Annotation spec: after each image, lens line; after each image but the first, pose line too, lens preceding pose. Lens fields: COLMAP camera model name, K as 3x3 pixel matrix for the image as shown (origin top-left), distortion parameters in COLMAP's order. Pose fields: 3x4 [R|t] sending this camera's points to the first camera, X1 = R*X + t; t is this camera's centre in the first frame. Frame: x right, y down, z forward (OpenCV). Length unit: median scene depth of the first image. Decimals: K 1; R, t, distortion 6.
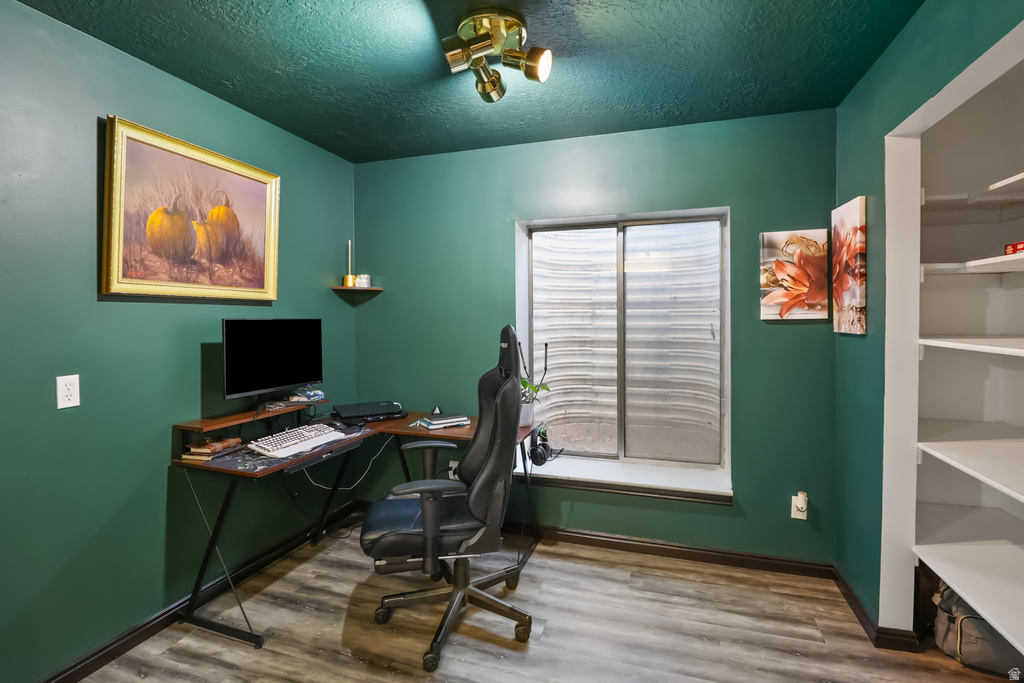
lens RADIAL K [[486.0, 0, 513.2], [0, 486.0, 329.2], [0, 0, 1]] dist [0.000739, -0.007799]
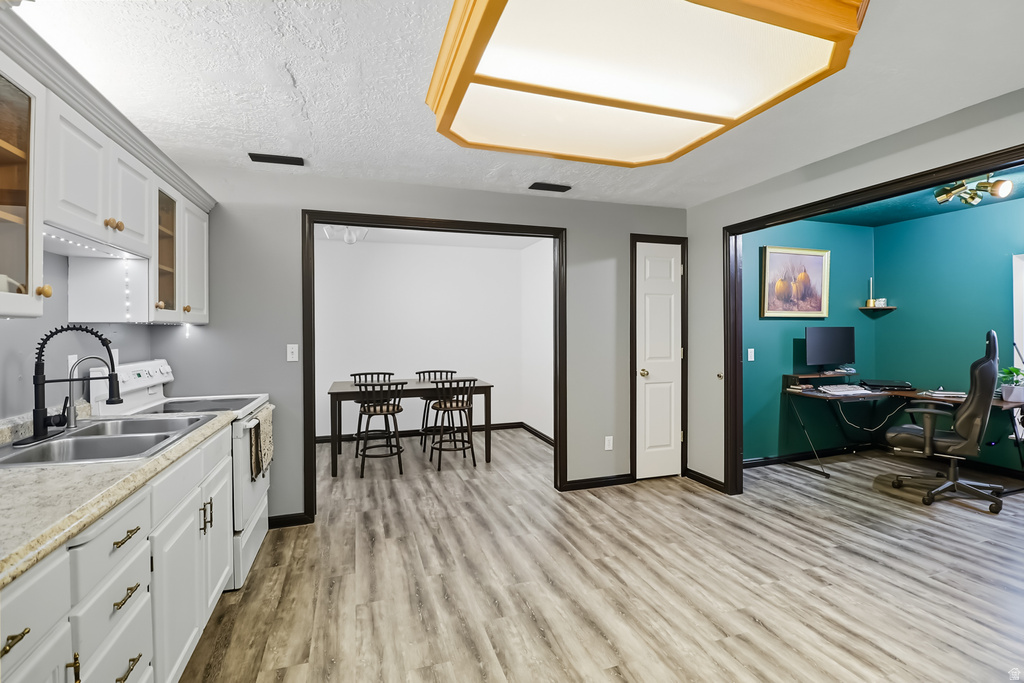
lens RADIAL K [[486.0, 0, 513.2], [0, 486.0, 329.2], [0, 0, 1]] dist [0.000739, -0.007799]
pose [[0.604921, -0.000661, -0.796285, 0.300071], [-0.015909, 0.999790, -0.012916, 0.033673], [0.796126, 0.020481, 0.604784, -1.226792]]
